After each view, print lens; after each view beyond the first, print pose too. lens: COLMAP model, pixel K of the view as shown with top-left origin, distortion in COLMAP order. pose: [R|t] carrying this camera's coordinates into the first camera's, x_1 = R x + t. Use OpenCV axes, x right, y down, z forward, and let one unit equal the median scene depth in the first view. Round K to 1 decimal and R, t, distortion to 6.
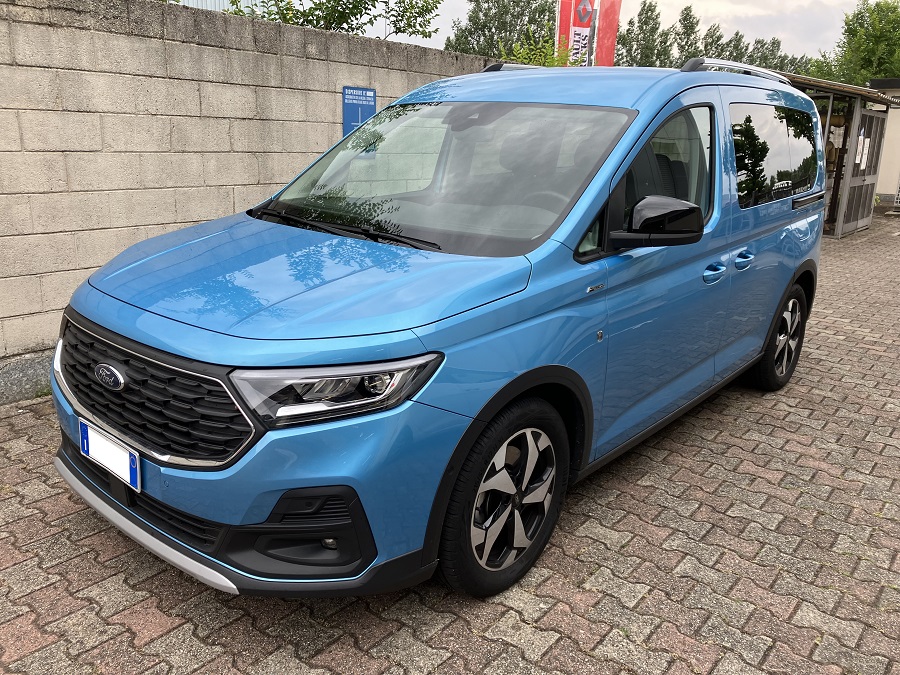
lens RADIAL K [[743.1, 0, 451.6], [0, 743.1, 328.0], [0, 0, 1]] dist [0.016113, -0.005783]
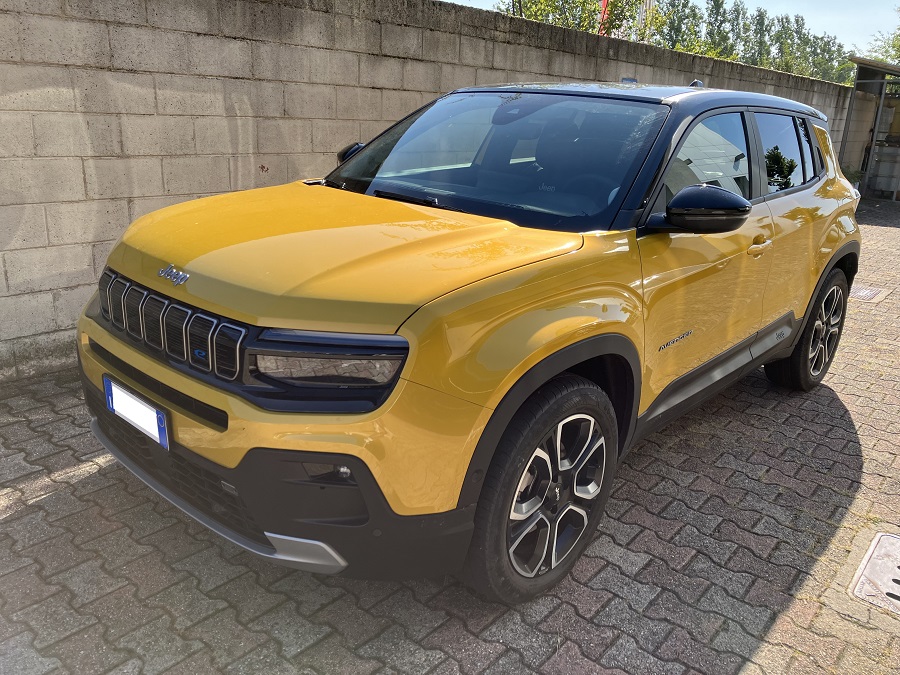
lens RADIAL K [[743.1, 0, 448.0], [0, 743.1, 333.4], [0, 0, 1]] dist [0.016113, -0.005783]
pose [[0.999734, 0.016471, -0.016127, -0.541392], [-0.015846, 0.999148, 0.038114, 0.132376], [0.016741, -0.037848, 0.999143, -0.523933]]
